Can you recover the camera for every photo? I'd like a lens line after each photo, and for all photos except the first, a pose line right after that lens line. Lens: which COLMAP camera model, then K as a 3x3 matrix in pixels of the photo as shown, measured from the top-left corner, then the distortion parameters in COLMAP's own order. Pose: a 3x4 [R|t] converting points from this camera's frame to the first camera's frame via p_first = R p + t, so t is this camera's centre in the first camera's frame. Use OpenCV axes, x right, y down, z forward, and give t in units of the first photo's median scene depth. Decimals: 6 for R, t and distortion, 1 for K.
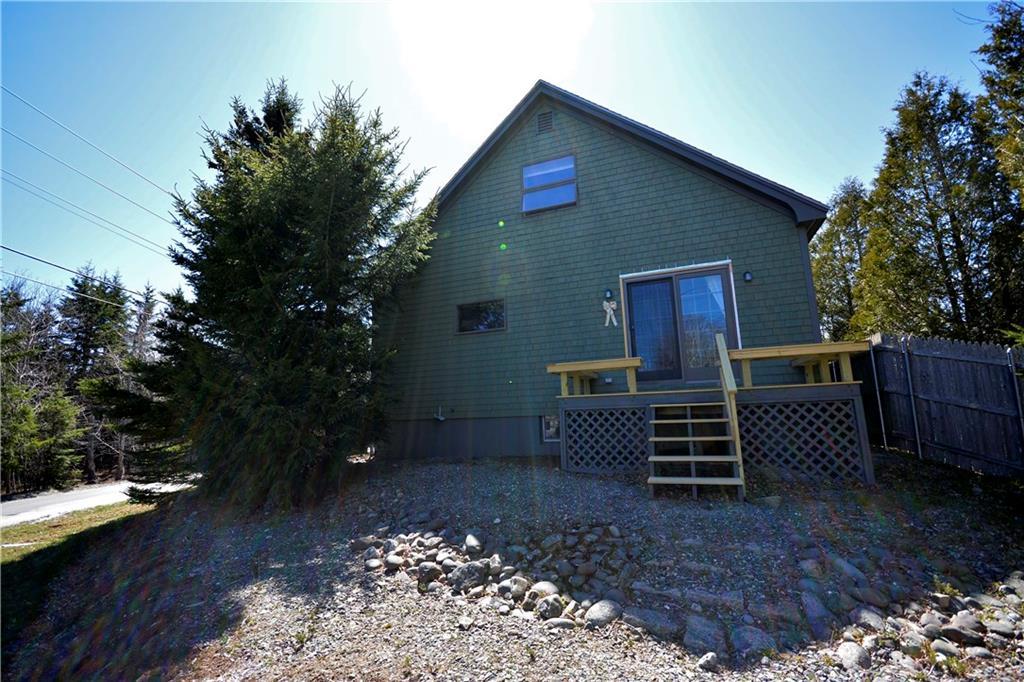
lens RADIAL K [[450.7, 0, 512.0], [0, 450.7, 341.0], [0, 0, 1]] dist [-0.010114, -0.000565]
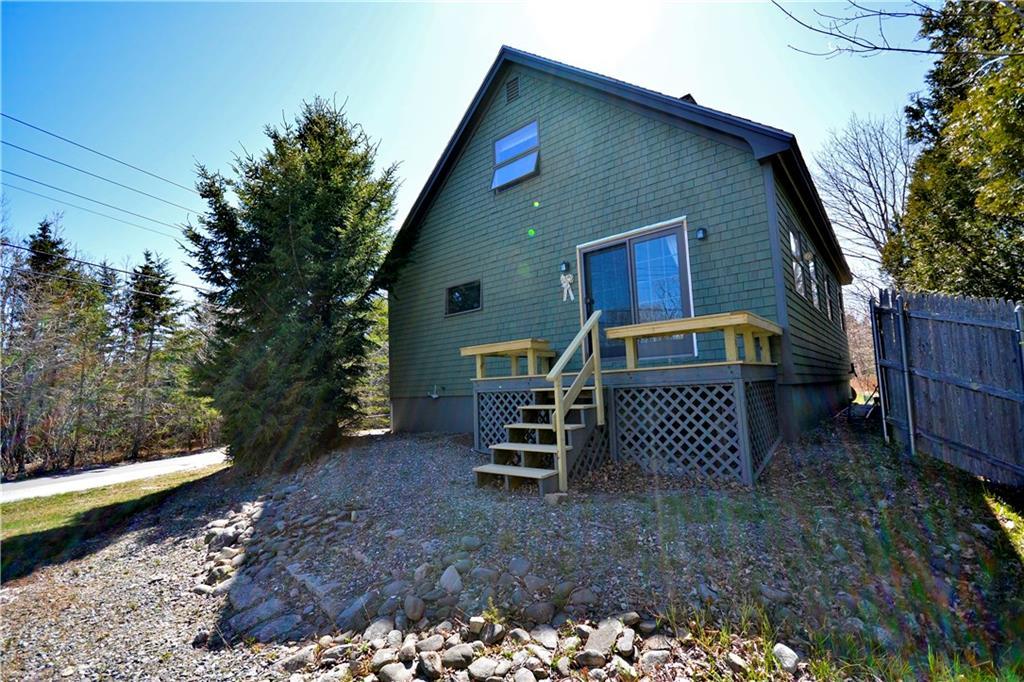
lens RADIAL K [[450.7, 0, 512.0], [0, 450.7, 341.0], [0, 0, 1]] dist [-0.010114, -0.000565]
pose [[0.944855, -0.040796, -0.324937, 0.426084], [0.064946, 0.995846, 0.063819, -0.017697], [0.320984, -0.081403, 0.943580, 0.061082]]
